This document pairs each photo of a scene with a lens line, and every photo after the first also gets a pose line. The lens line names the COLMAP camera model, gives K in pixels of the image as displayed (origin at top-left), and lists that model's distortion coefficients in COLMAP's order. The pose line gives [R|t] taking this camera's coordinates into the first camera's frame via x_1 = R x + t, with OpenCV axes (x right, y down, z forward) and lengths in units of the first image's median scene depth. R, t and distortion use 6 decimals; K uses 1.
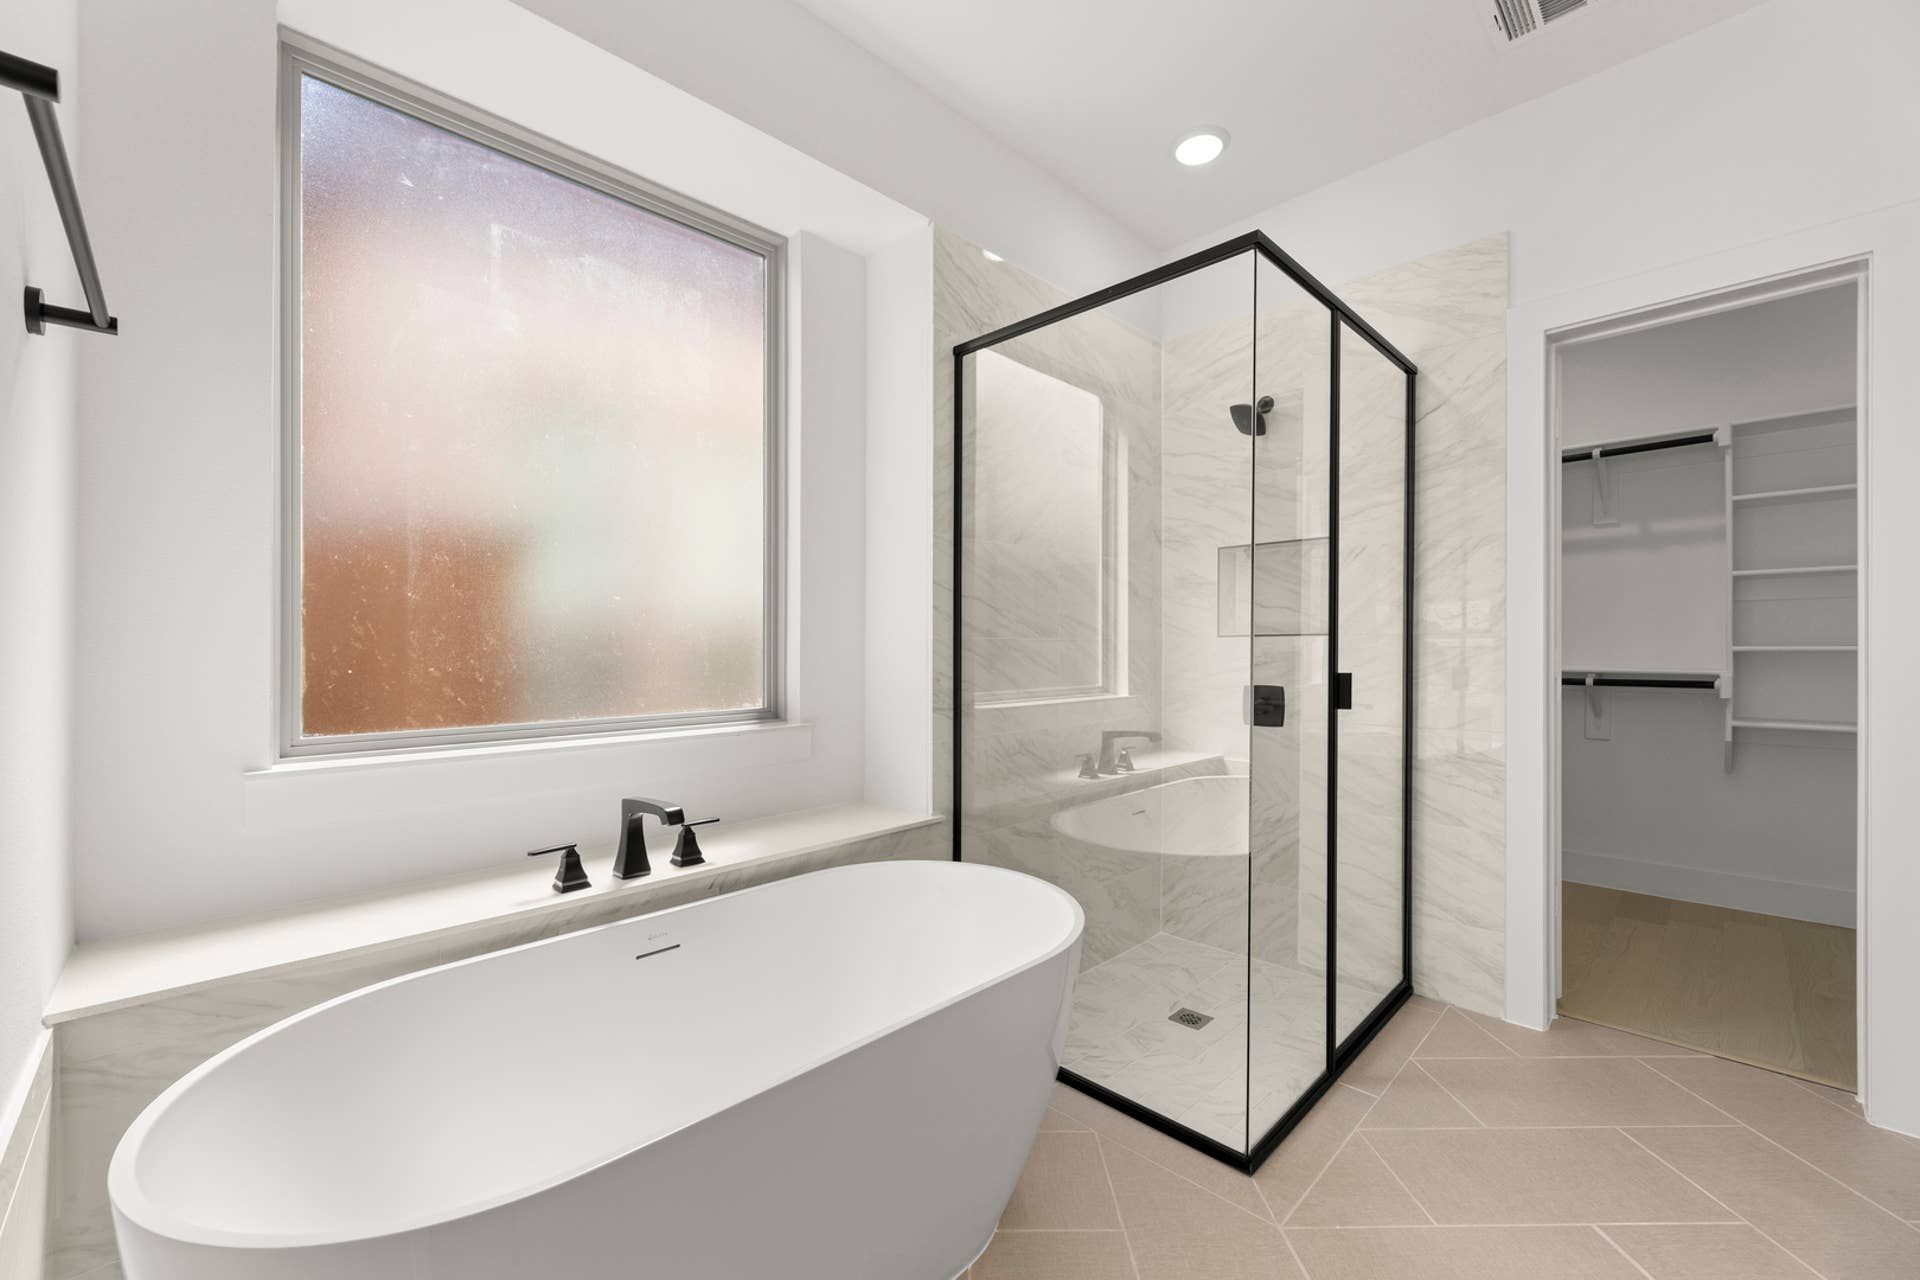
lens RADIAL K [[768.3, 0, 923.2], [0, 768.3, 643.2], [0, 0, 1]] dist [0.000733, -0.000061]
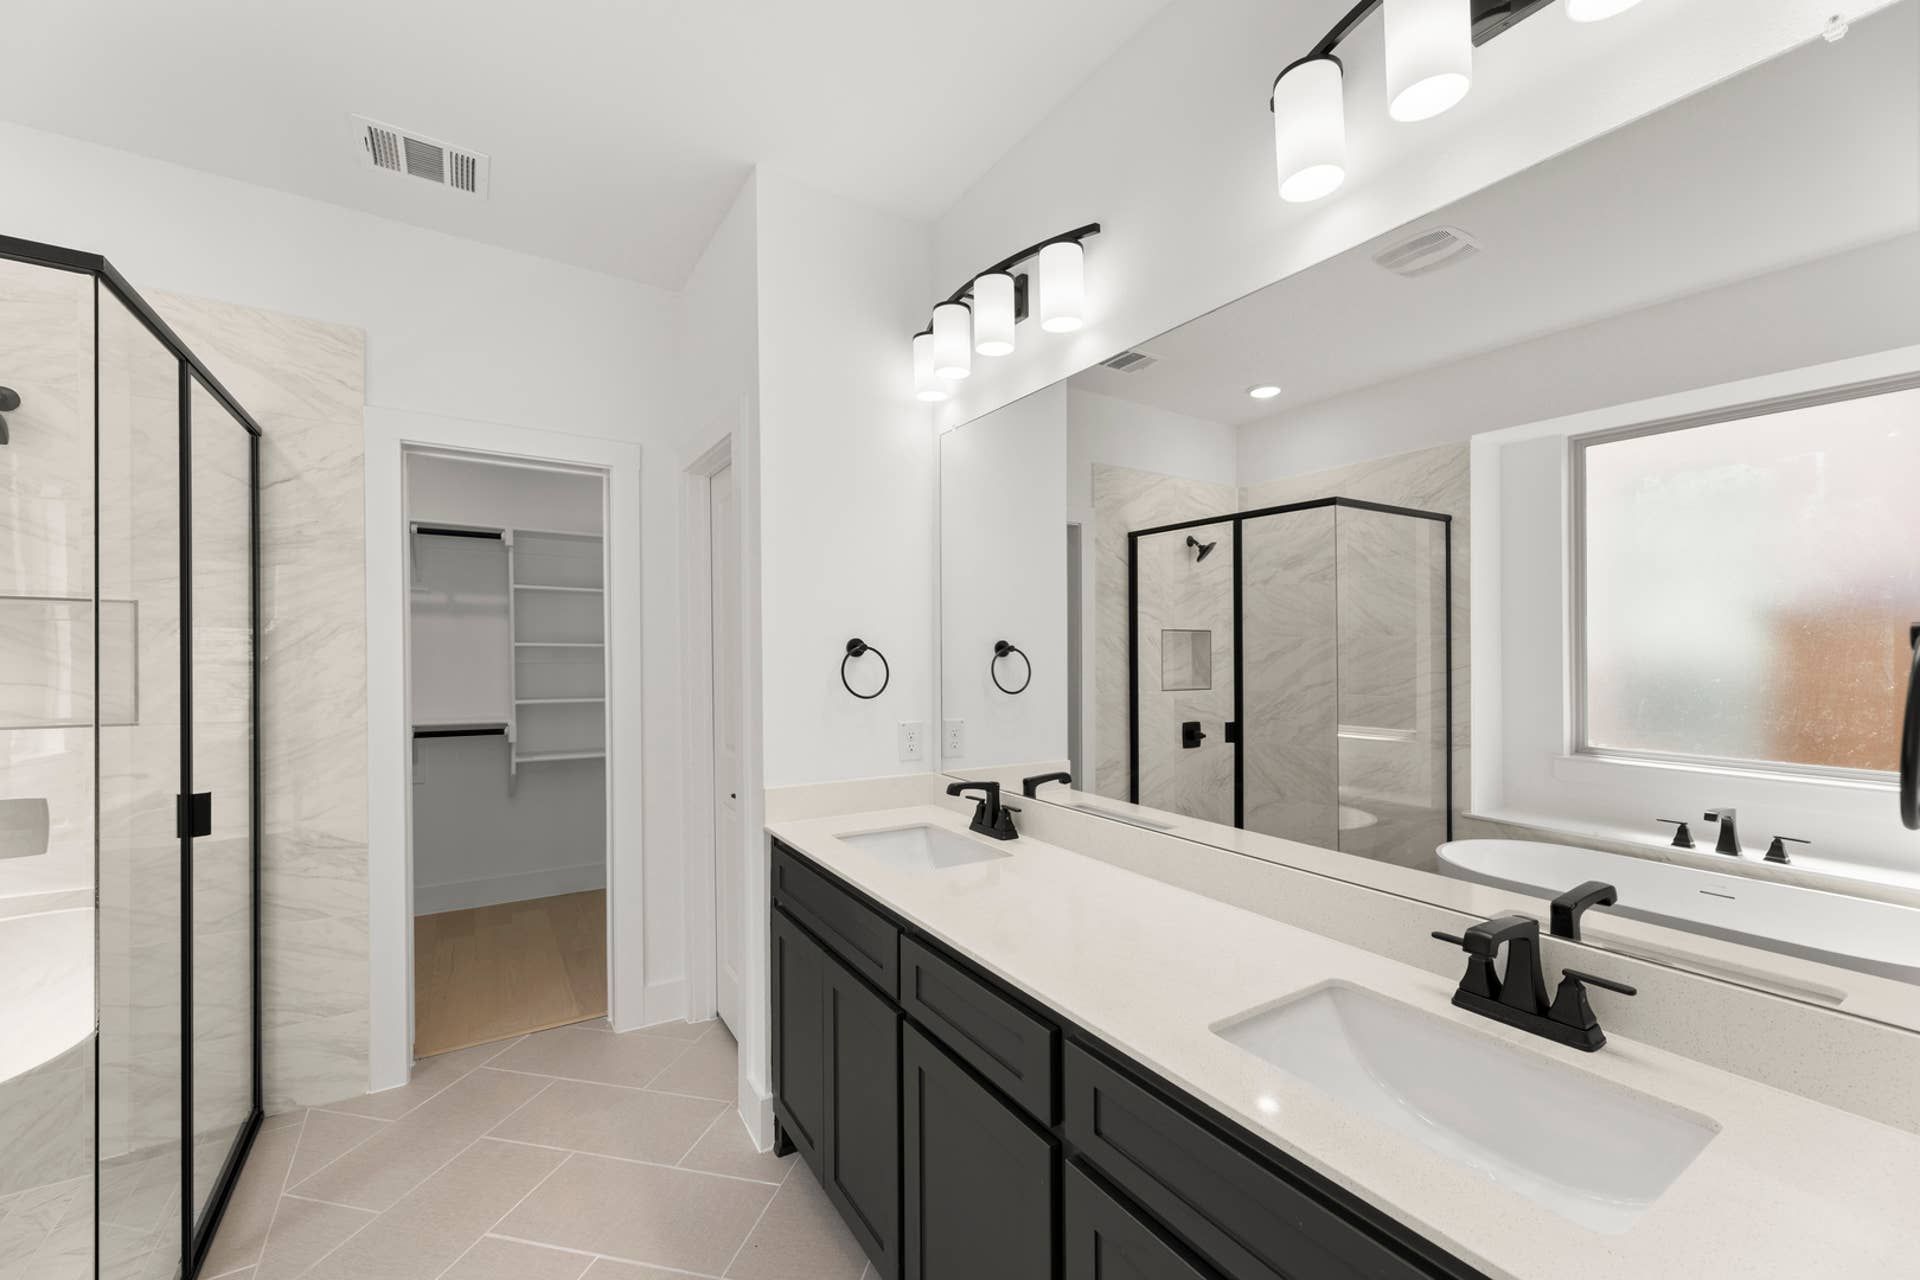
lens RADIAL K [[781.0, 0, 964.5], [0, 781.0, 649.4], [0, 0, 1]] dist [0.000783, -0.000022]
pose [[0.190870, -0.004533, 0.981605, -0.106828], [0.010436, 0.999942, 0.002588, -0.089998], [-0.981560, 0.009750, 0.190907, 0.008501]]
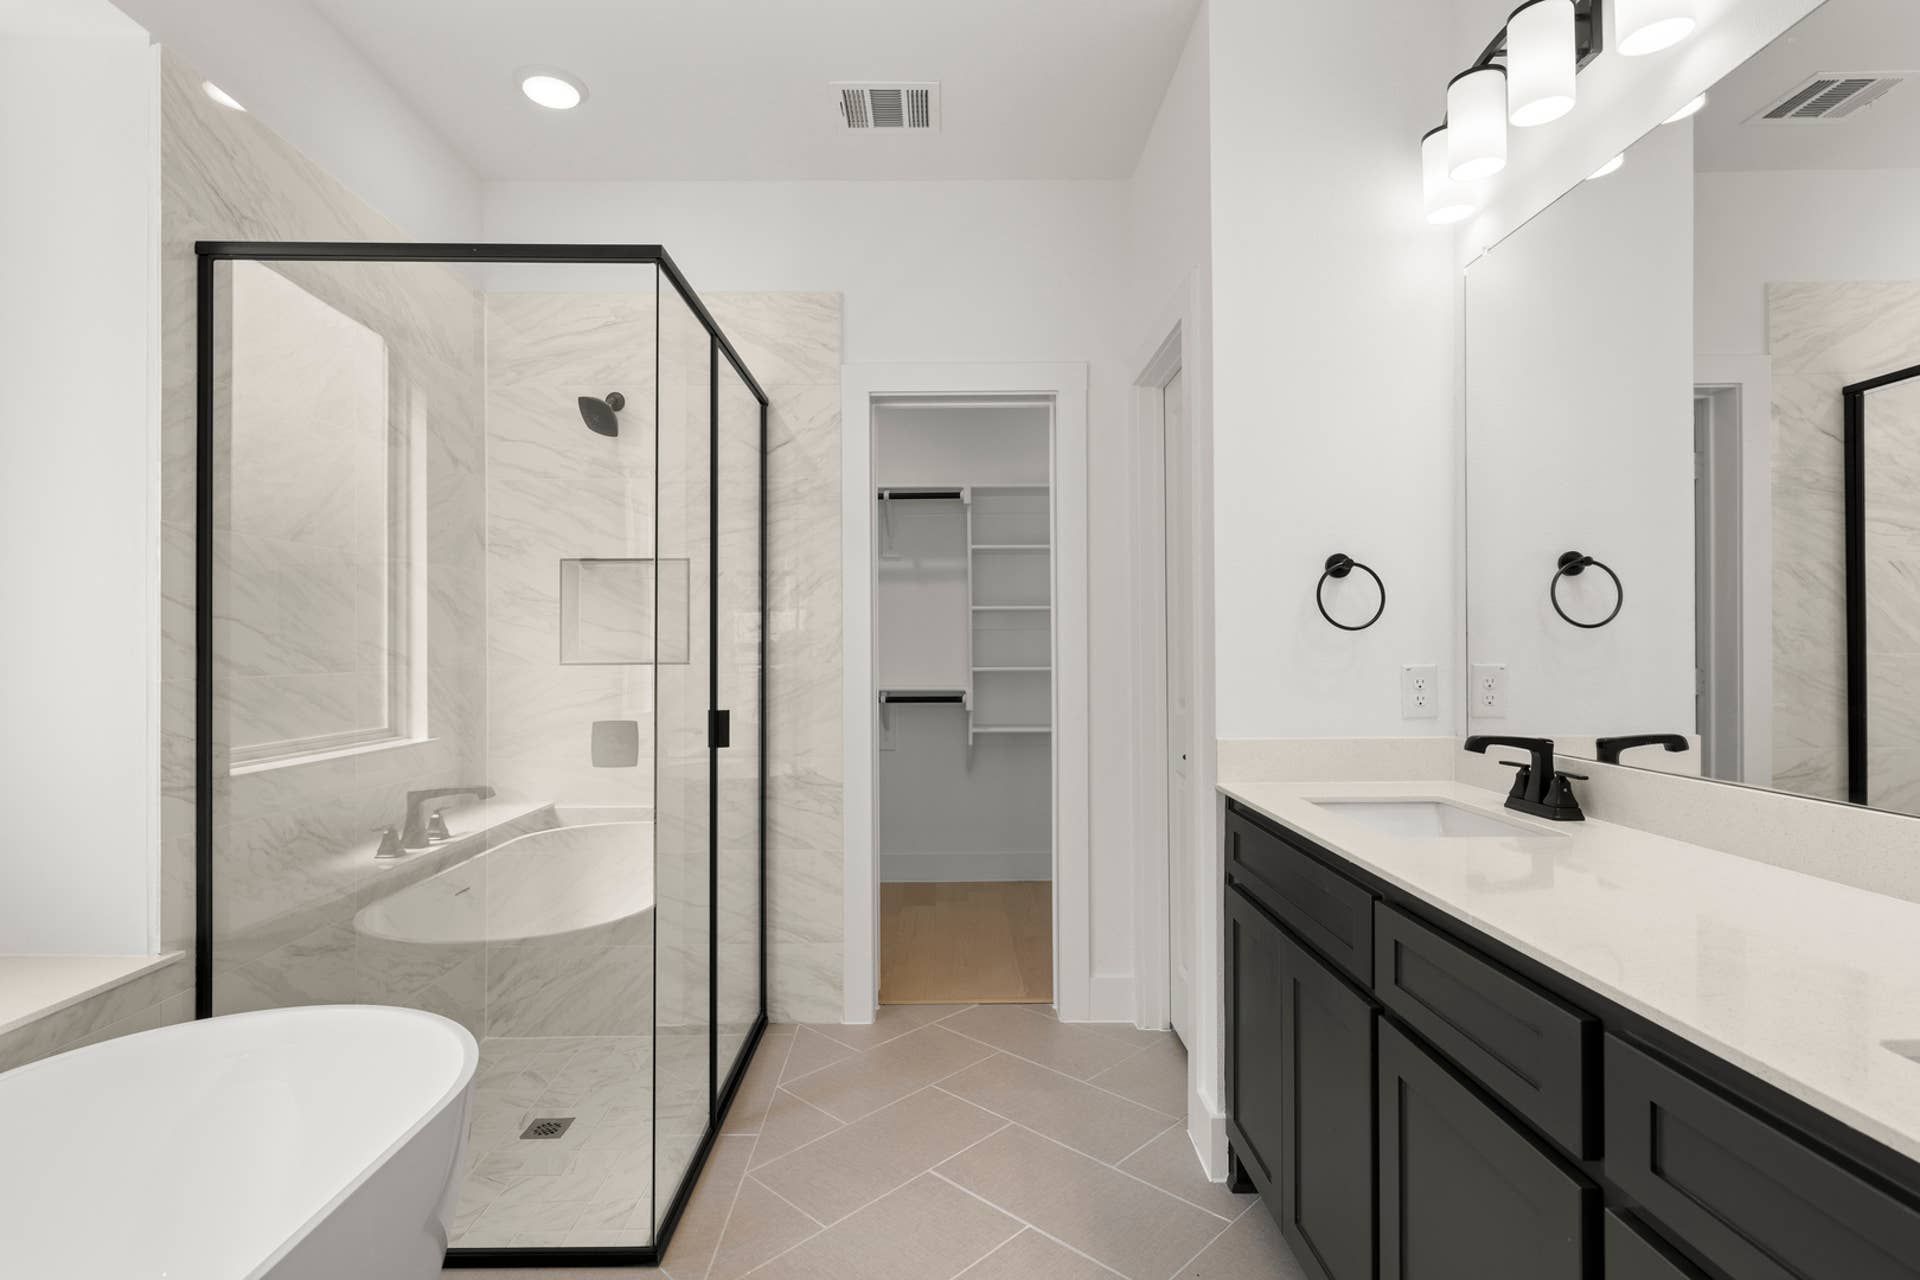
lens RADIAL K [[963.9, 0, 921.2], [0, 963.9, 643.7], [0, 0, 1]] dist [-0.001578, -0.001178]
pose [[0.704459, -0.000573, 0.709745, -0.111425], [0.006733, 0.999960, -0.005876, -0.029111], [-0.709713, 0.008918, 0.704434, -0.028828]]
